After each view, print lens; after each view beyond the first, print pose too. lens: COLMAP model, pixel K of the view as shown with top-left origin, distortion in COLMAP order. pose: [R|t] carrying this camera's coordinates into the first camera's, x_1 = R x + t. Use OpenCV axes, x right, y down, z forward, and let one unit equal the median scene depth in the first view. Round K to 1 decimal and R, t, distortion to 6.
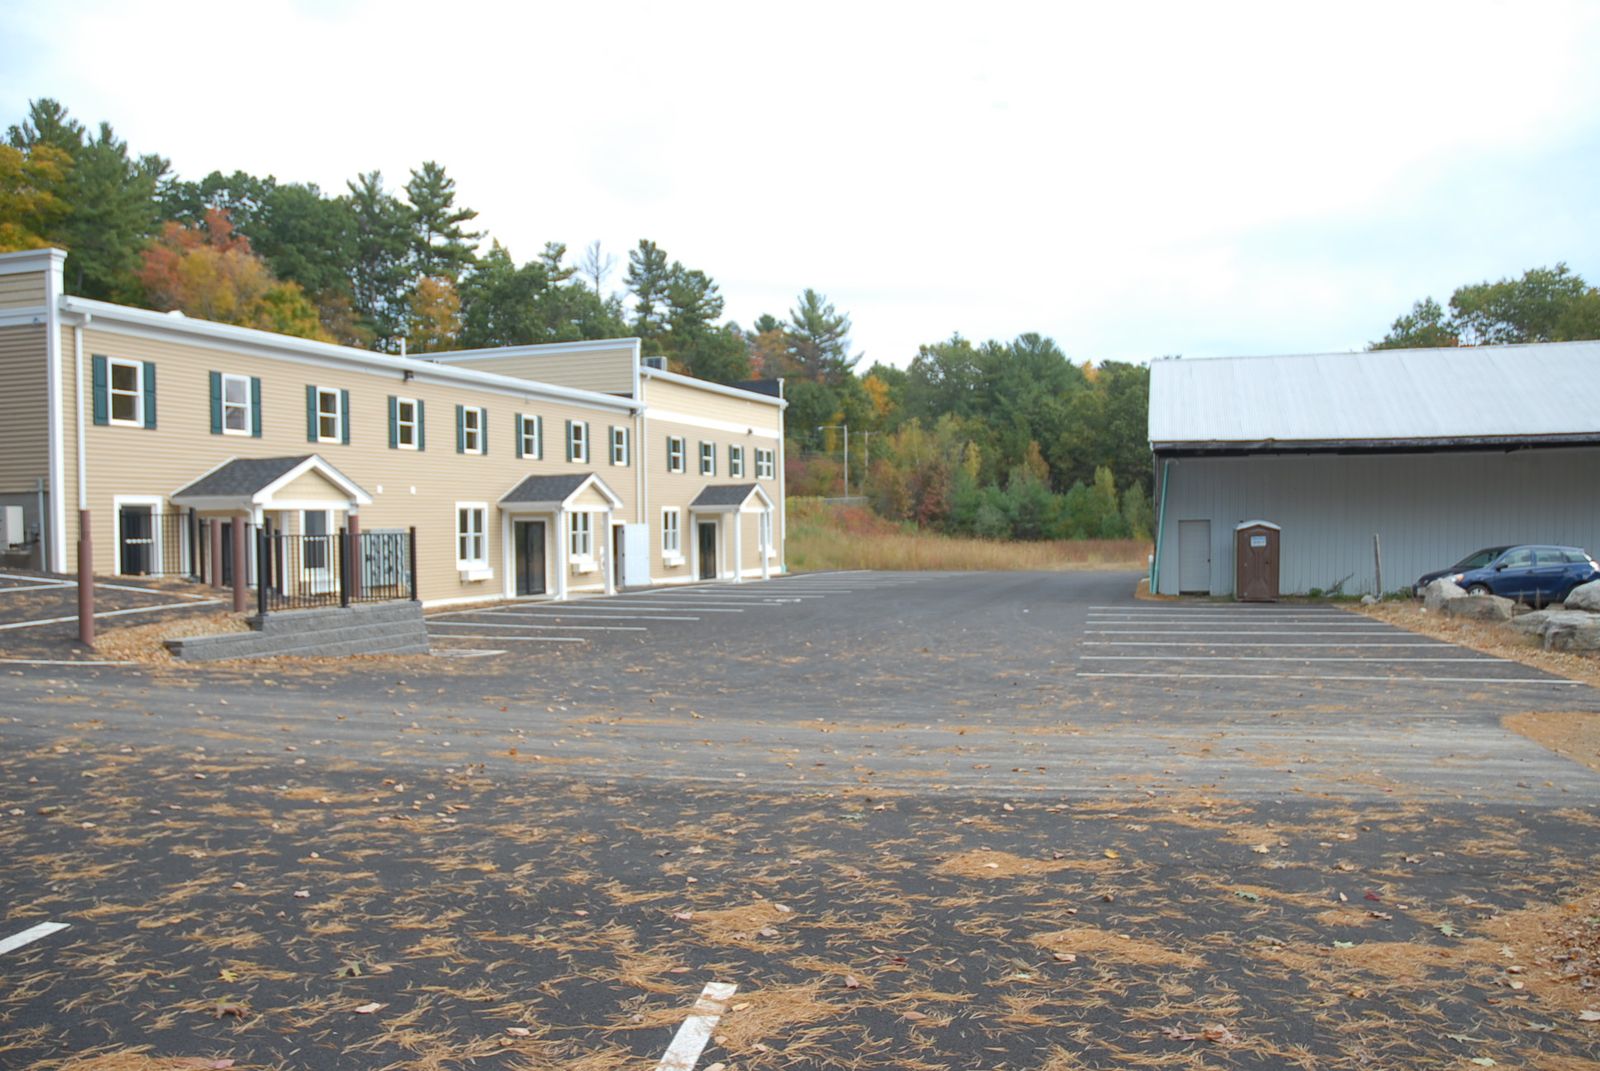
lens RADIAL K [[1380.1, 0, 807.9], [0, 1380.1, 553.8], [0, 0, 1]] dist [-0.152219, 0.183318]
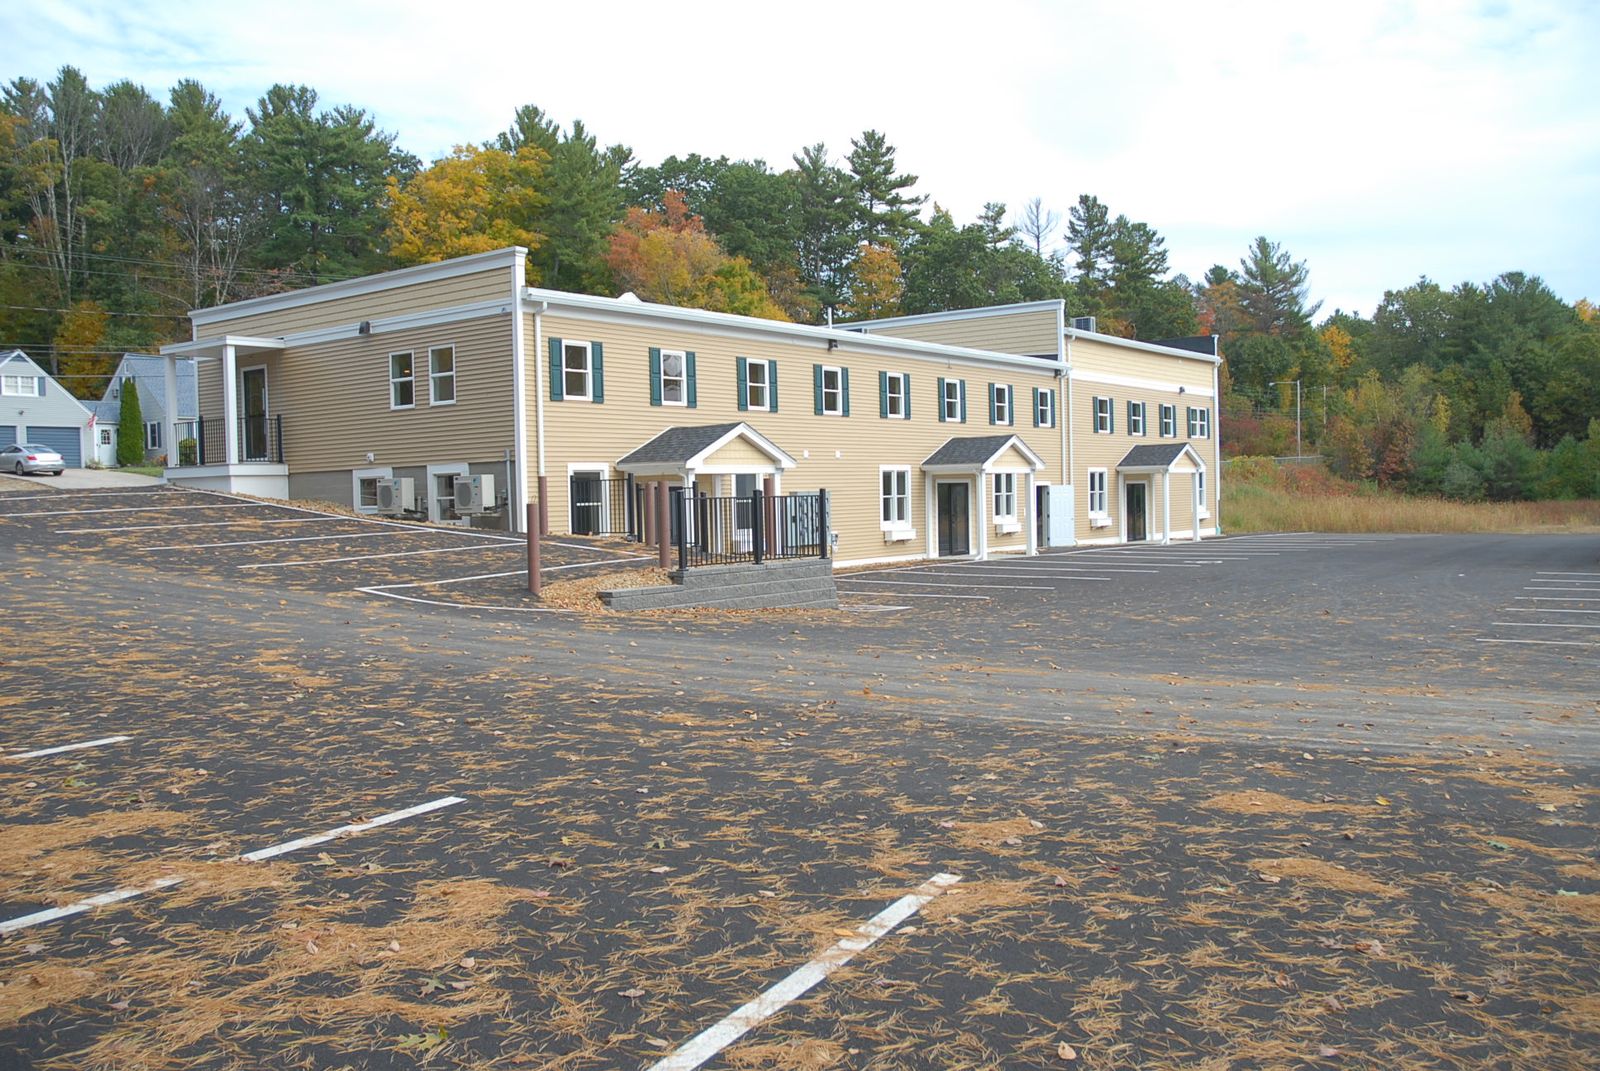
lens RADIAL K [[1389.7, 0, 798.9], [0, 1389.7, 554.3], [0, 0, 1]] dist [-0.143208, 0.172271]
pose [[0.946911, 0.006486, -0.321431, 0.033412], [0.002442, 0.999623, 0.027366, 0.001148], [0.321487, -0.026698, 0.946538, -0.027469]]
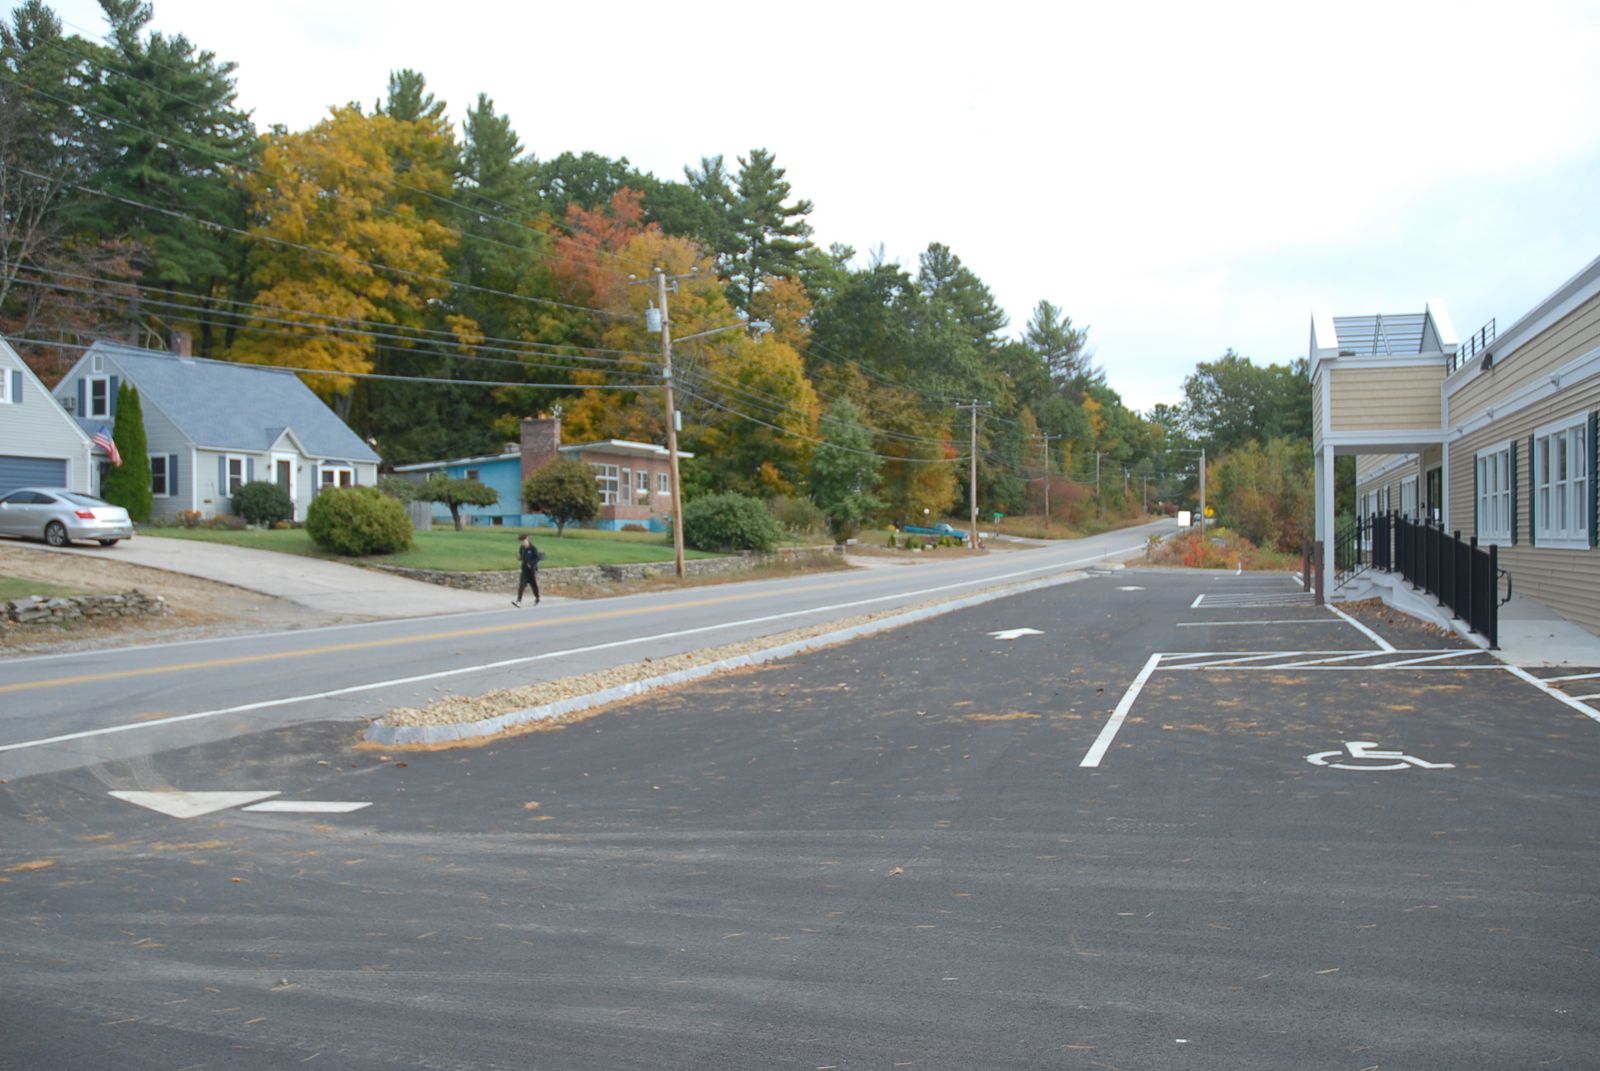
lens RADIAL K [[1380.1, 0, 807.9], [0, 1380.1, 553.8], [0, 0, 1]] dist [-0.152219, 0.183318]
pose [[0.999945, 0.010292, -0.001826, -1.281866], [-0.010310, 0.999898, -0.009898, -0.062412], [0.001724, 0.009916, 0.999949, 0.496864]]
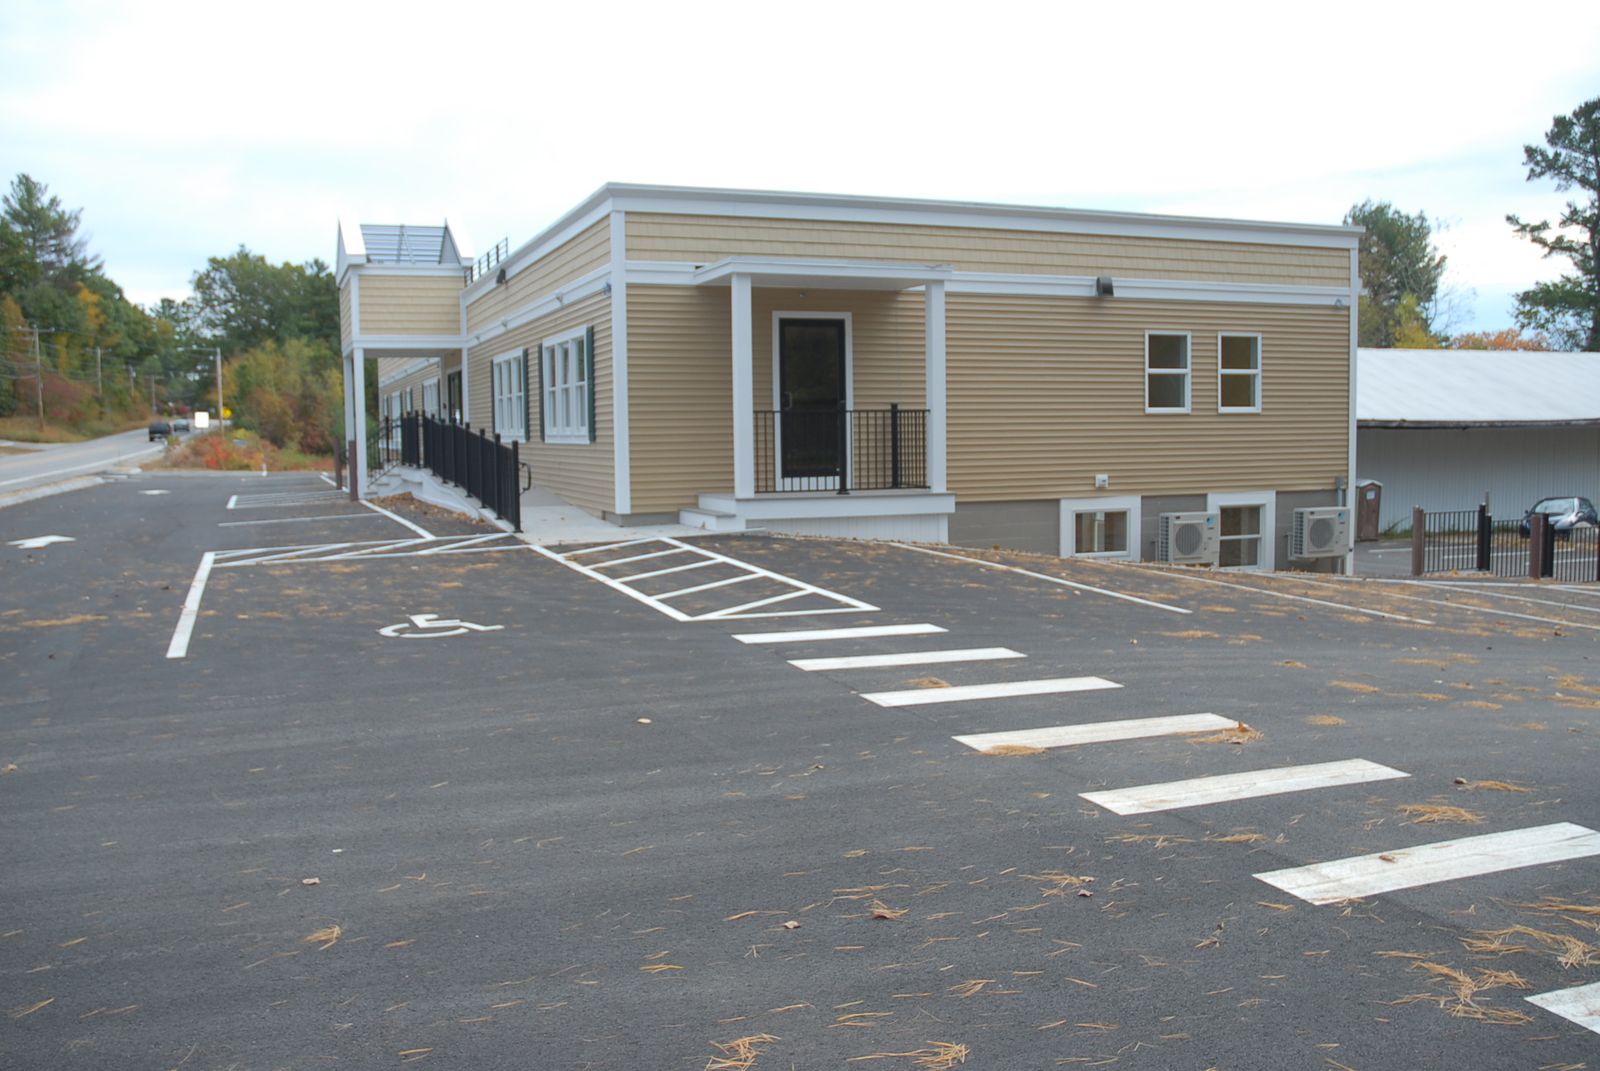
lens RADIAL K [[1362.9, 0, 800.0], [0, 1362.9, 535.5], [0, 0, 1]] dist [-0.103179, 0.143878]
pose [[0.772497, -0.042018, 0.633627, -1.304701], [0.012649, 0.998629, 0.050801, -0.060475], [-0.634893, -0.031229, 0.771969, 0.470446]]
